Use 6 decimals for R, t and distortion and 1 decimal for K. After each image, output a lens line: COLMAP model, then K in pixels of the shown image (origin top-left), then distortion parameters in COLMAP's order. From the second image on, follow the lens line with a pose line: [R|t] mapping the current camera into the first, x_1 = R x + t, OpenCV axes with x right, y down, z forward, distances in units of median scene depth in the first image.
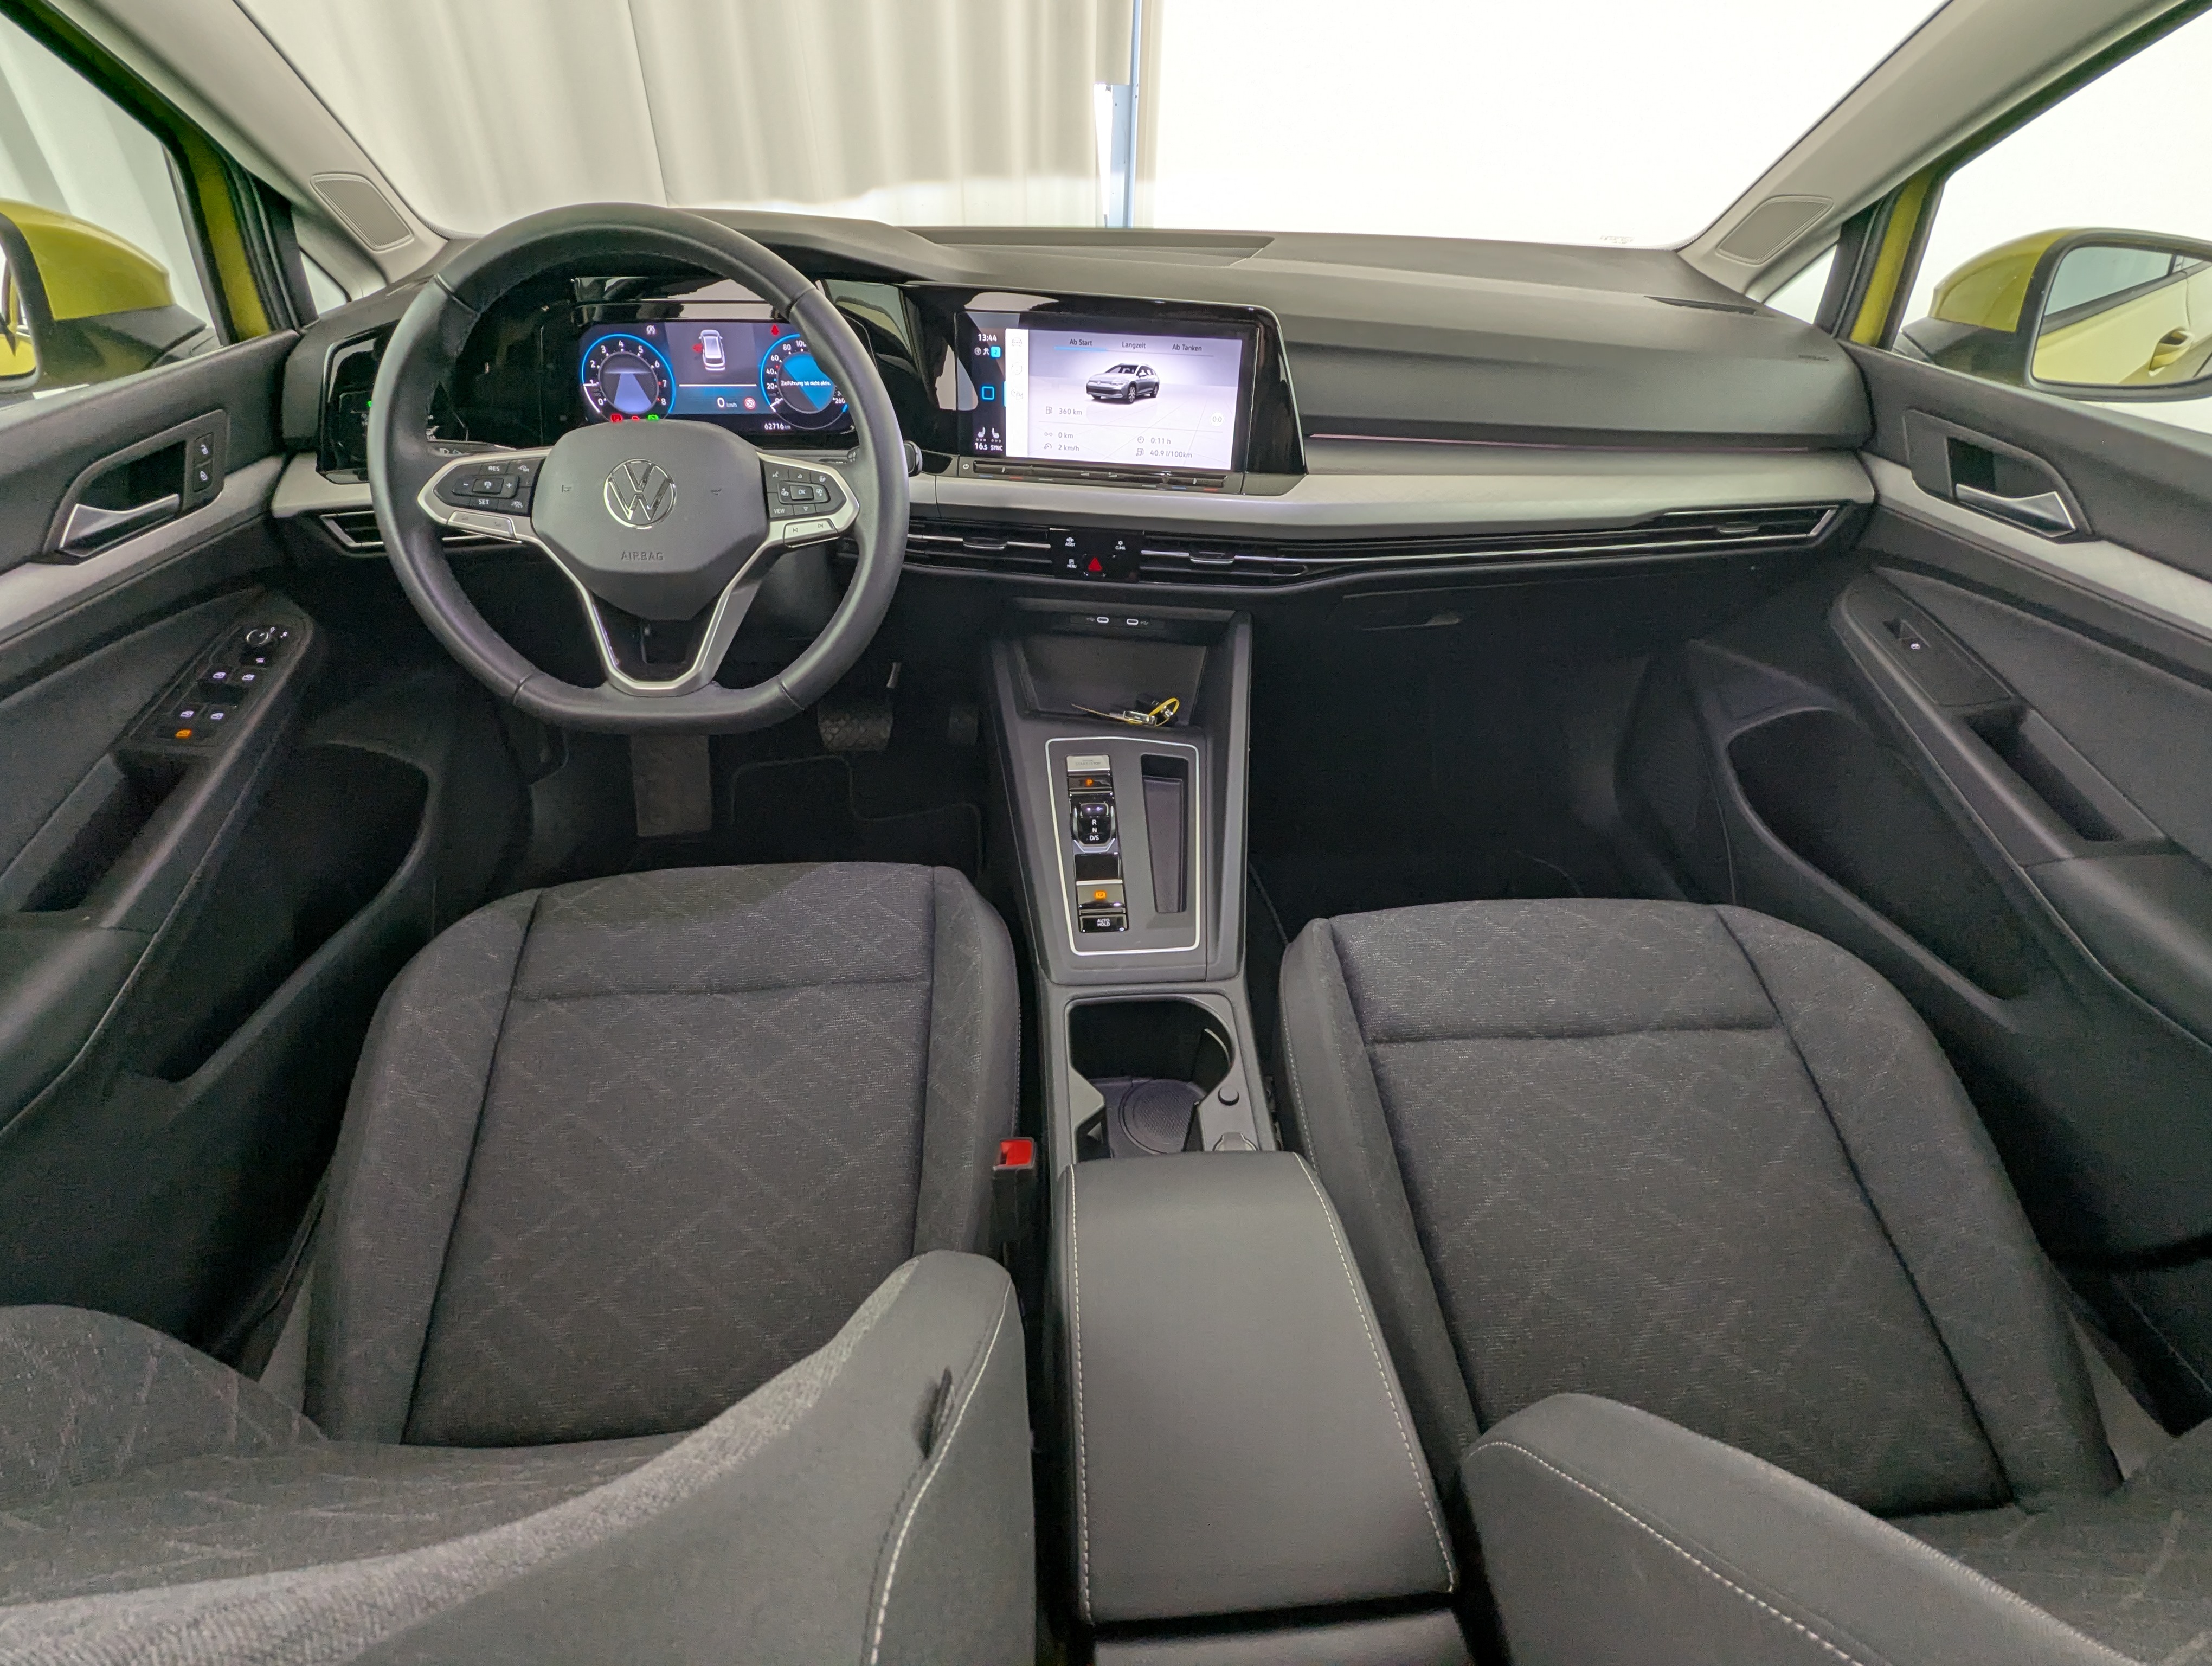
lens RADIAL K [[1063.9, 0, 1106.0], [0, 1063.9, 833.0], [0, 0, 1]] dist [0.008197, 0.000175]
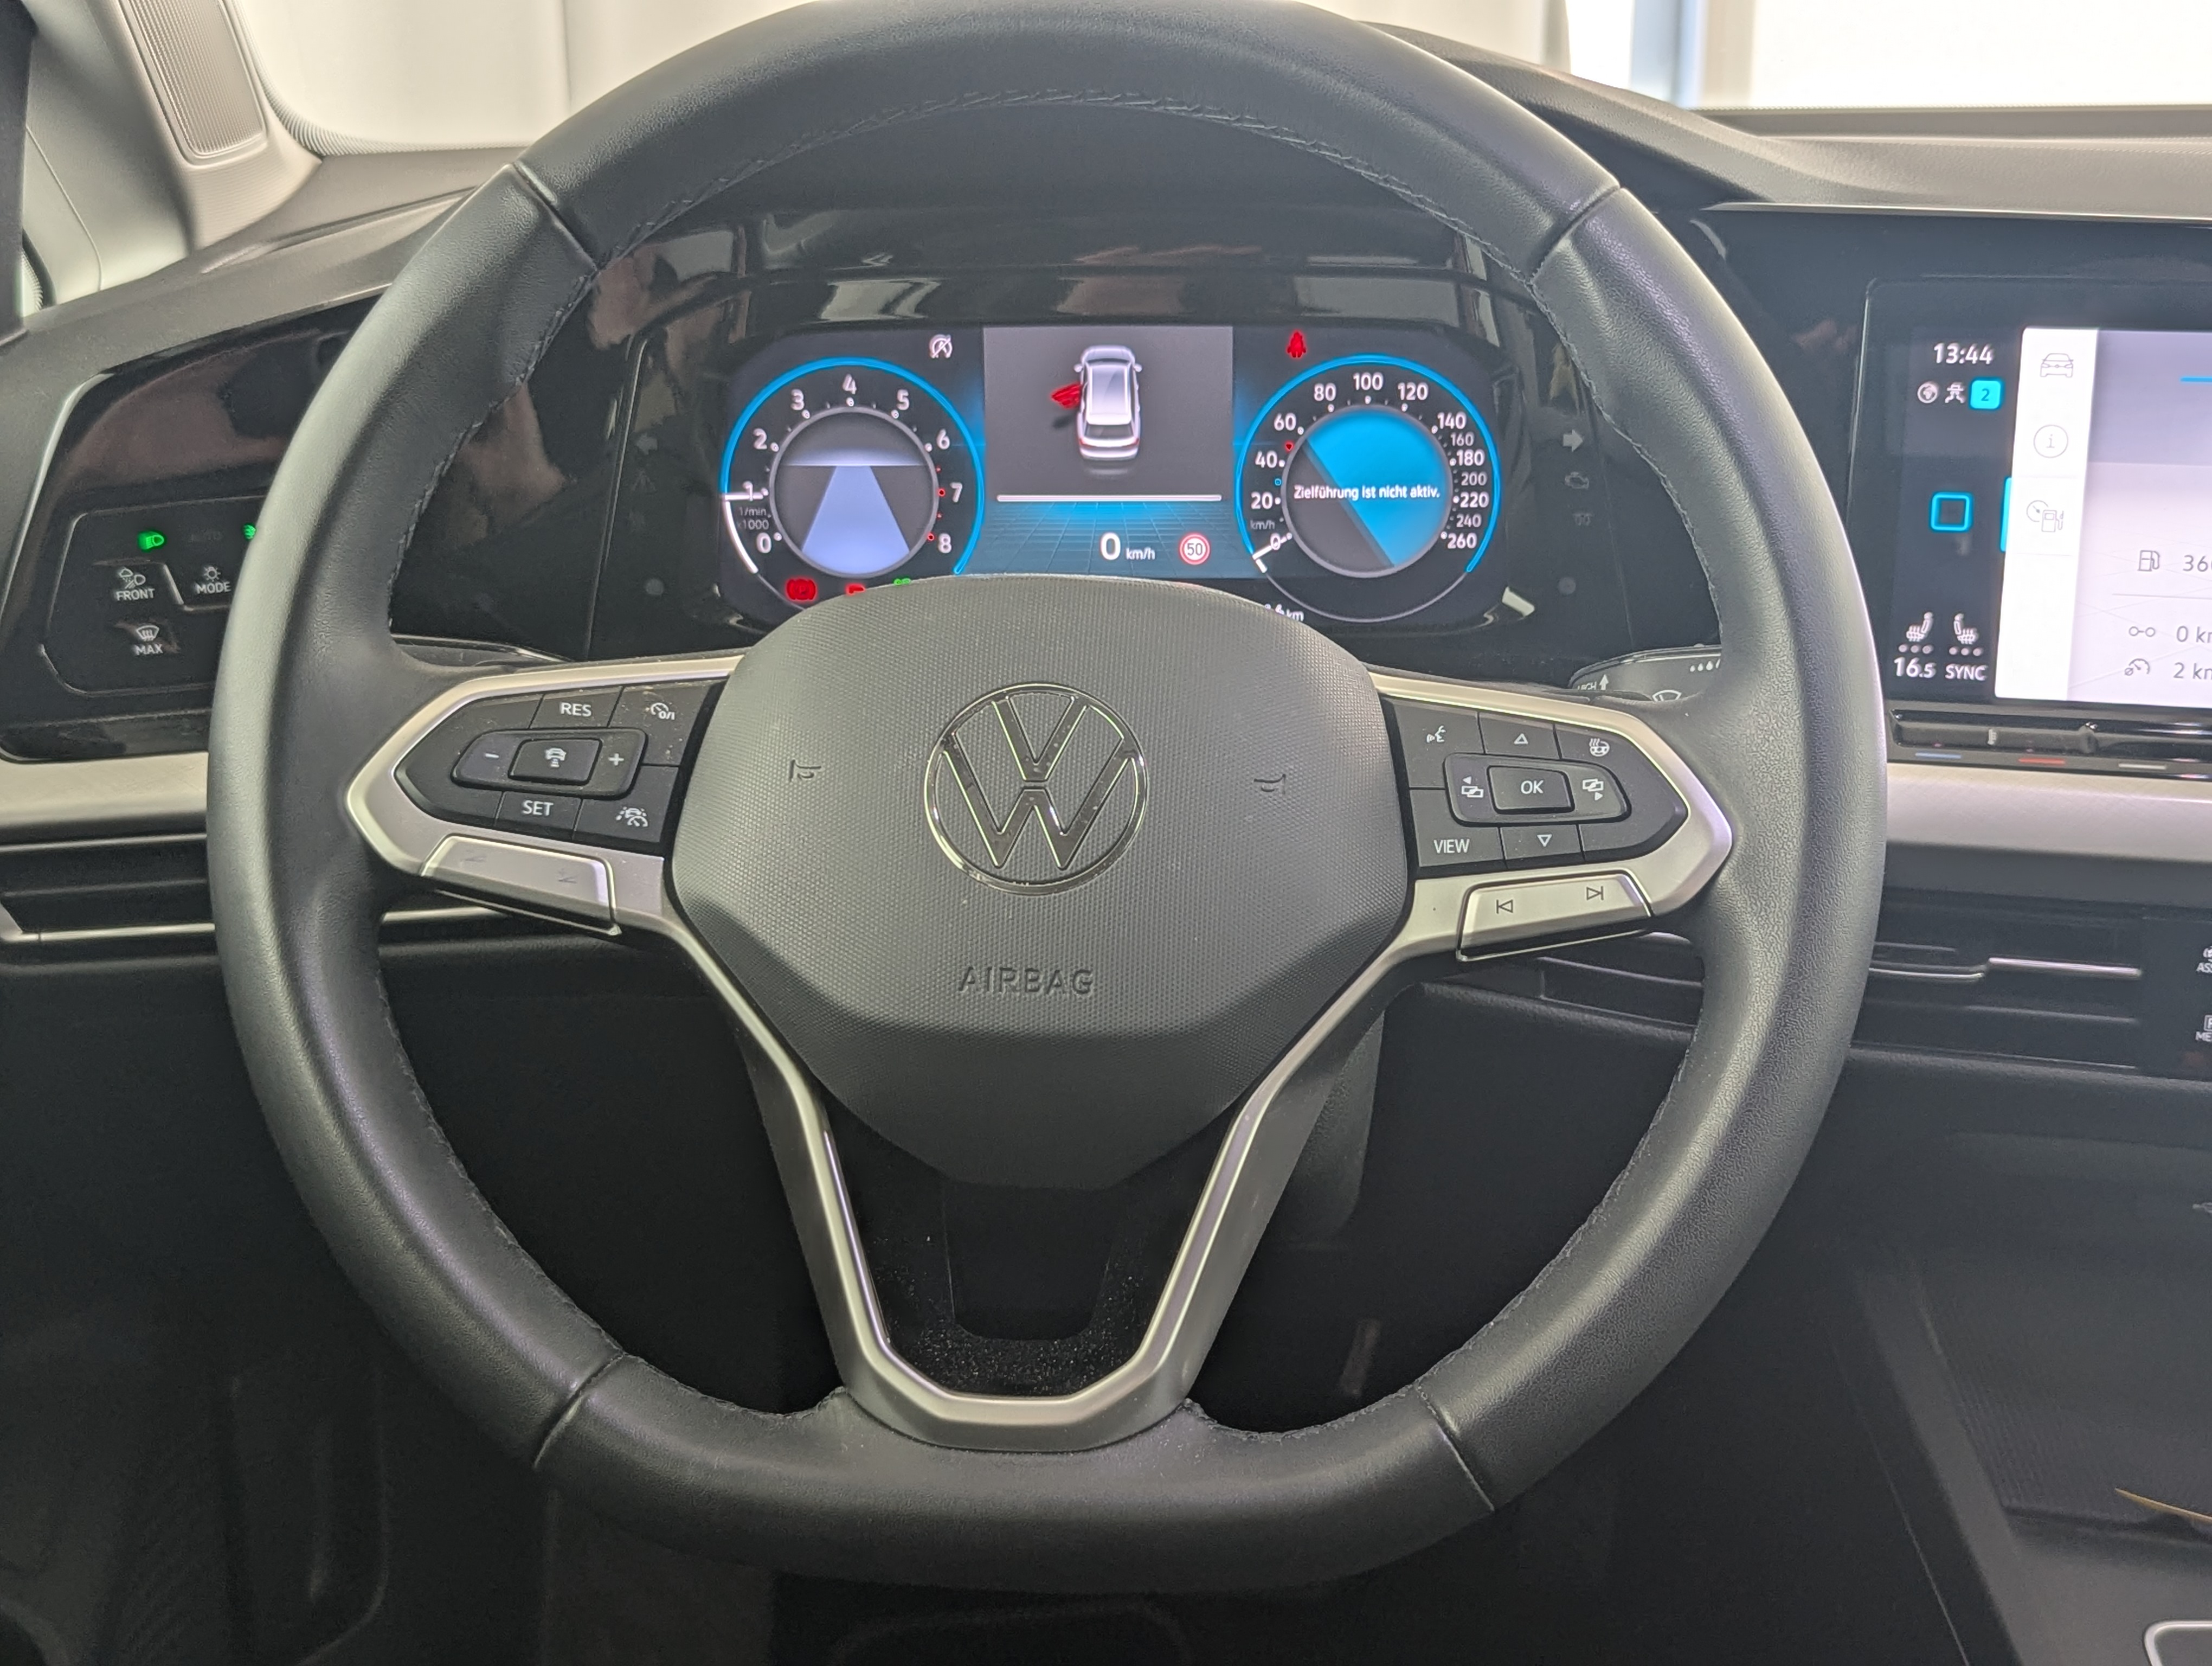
lens RADIAL K [[2875.6, 0, 1153.1], [0, 2875.6, 824.2], [0, 0, 1]] dist [0.290587, -1.218438]
pose [[0.993299, 0.012014, -0.114945, -0.259149], [-0.047068, 0.950414, -0.307403, -0.042827], [0.105552, 0.310754, 0.944611, 0.179117]]
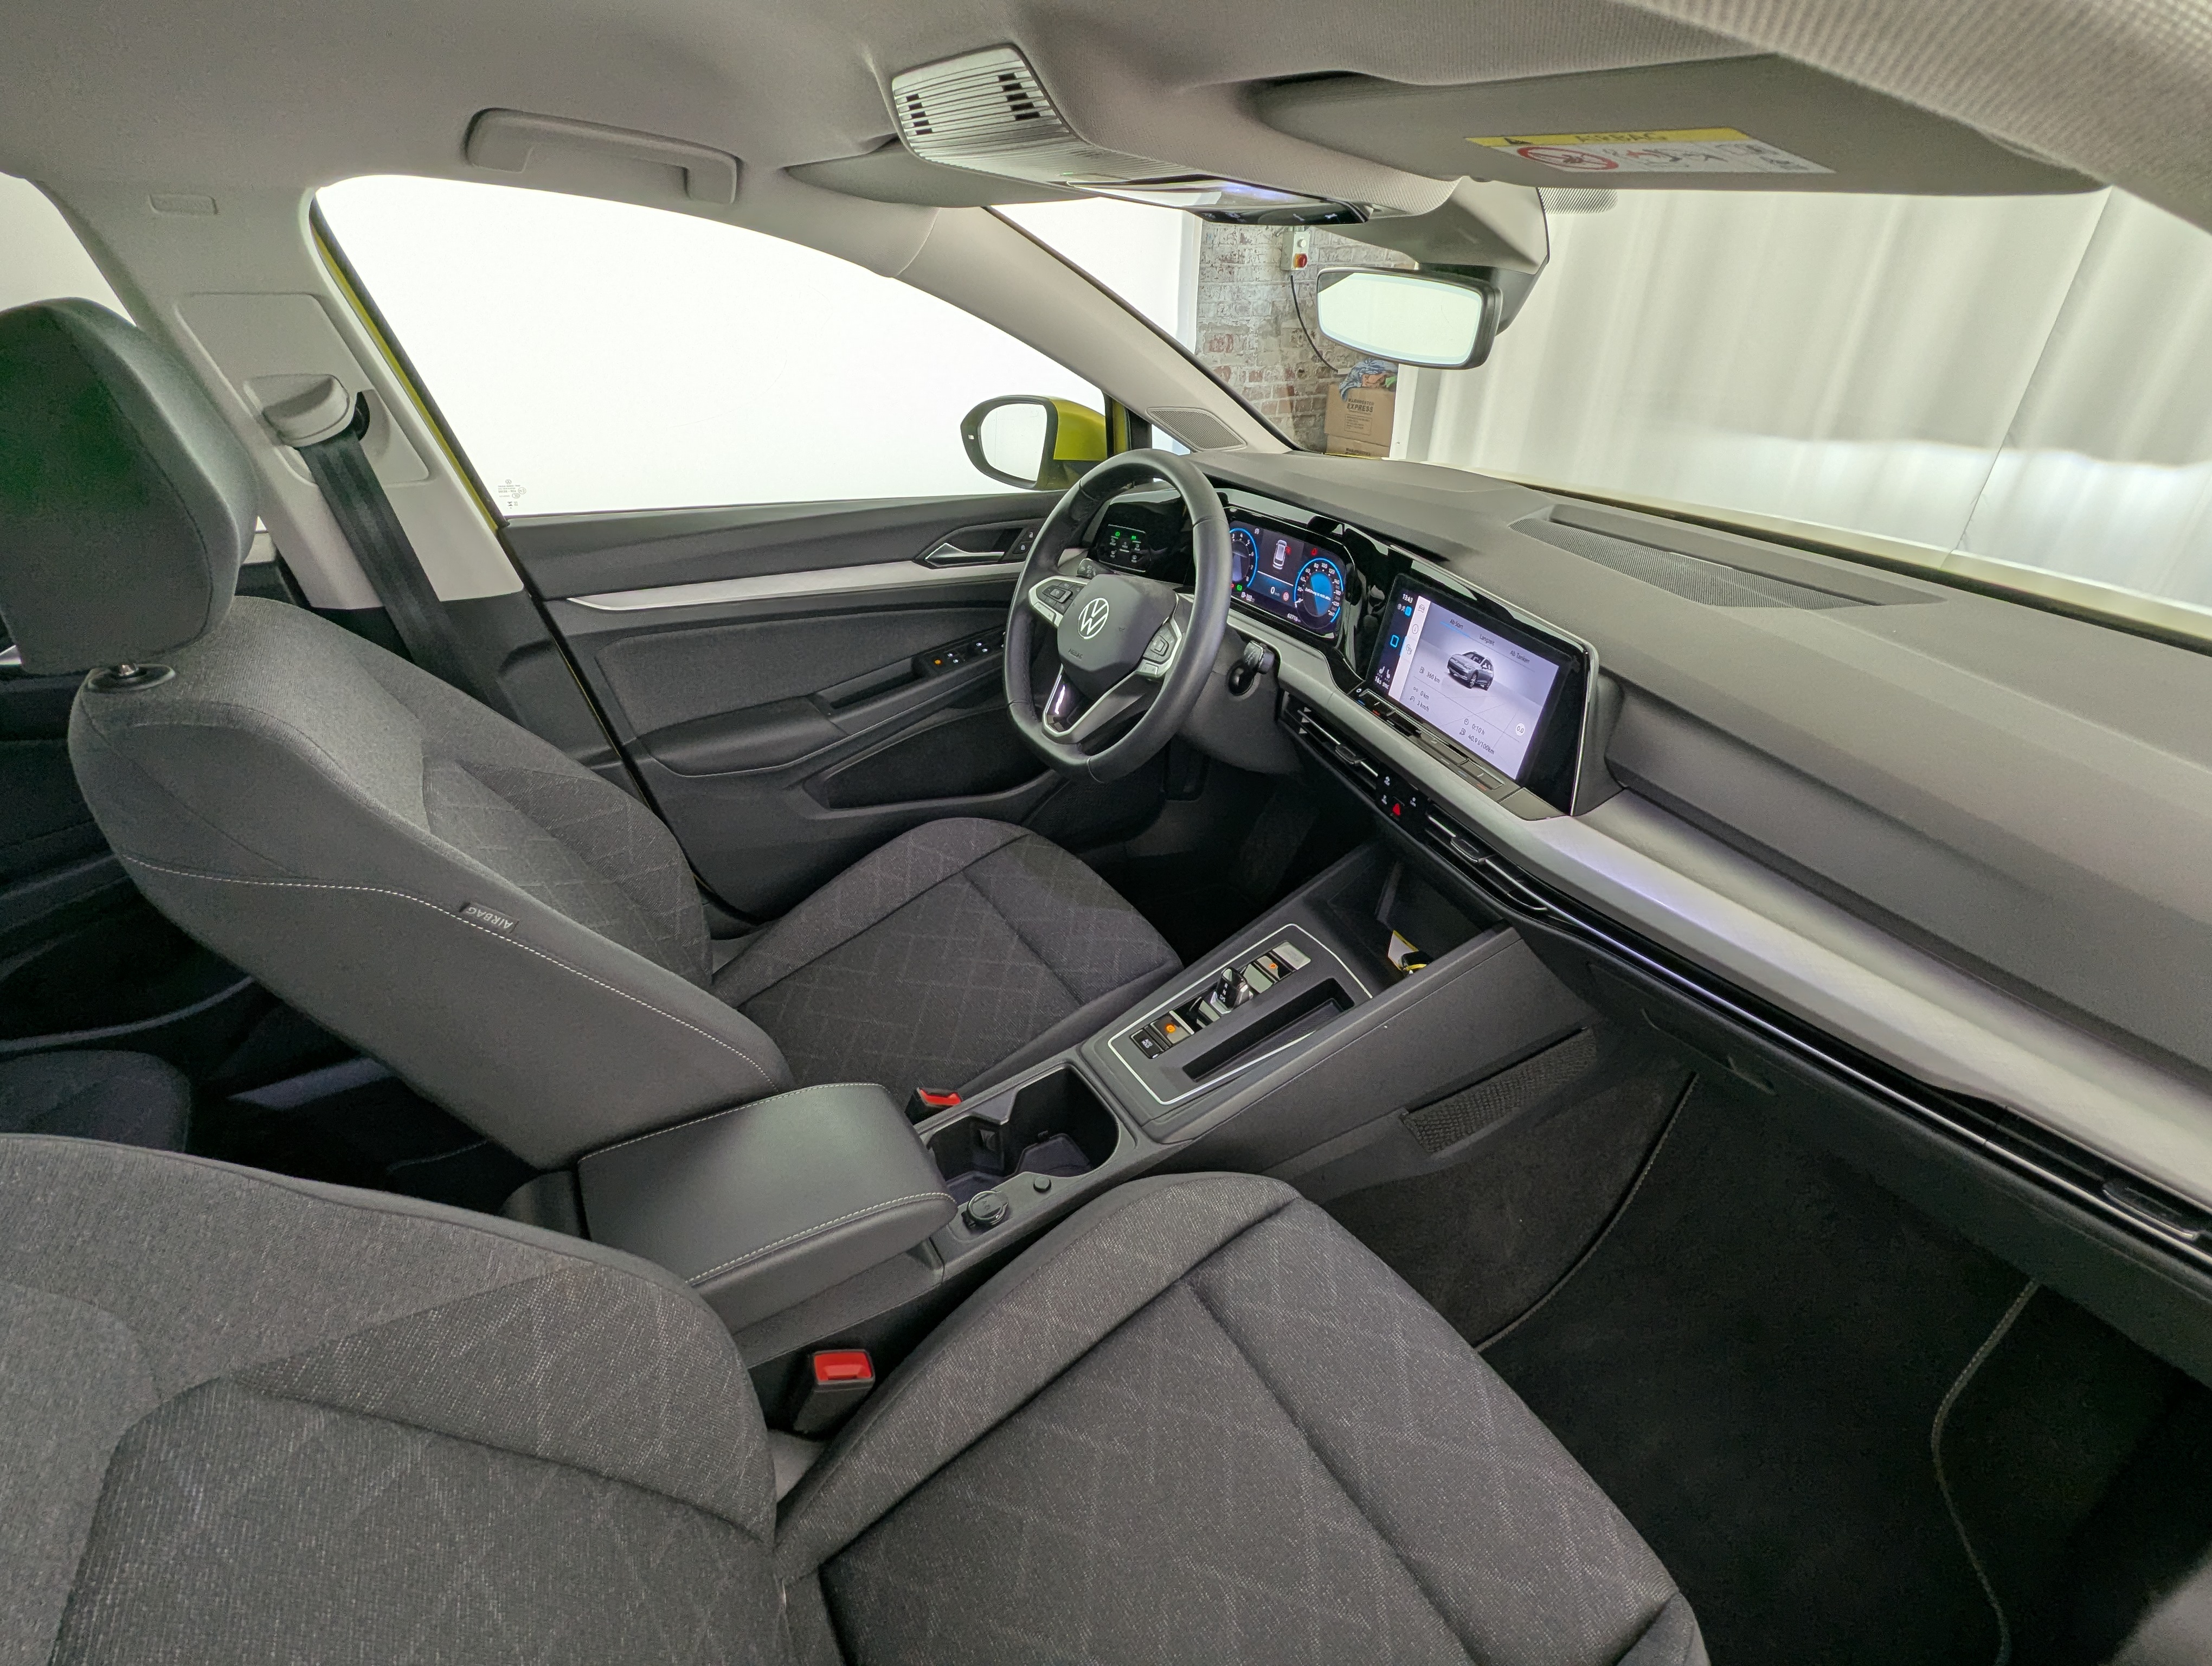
lens RADIAL K [[1050.2, 0, 1110.8], [0, 1050.2, 841.7], [0, 0, 1]] dist [-0.001104, 0.000044]
pose [[0.446711, 0.443360, -0.777098, 0.769427], [-0.542322, 0.825000, 0.158939, -0.258752], [0.711573, 0.350437, 0.608981, 0.170536]]
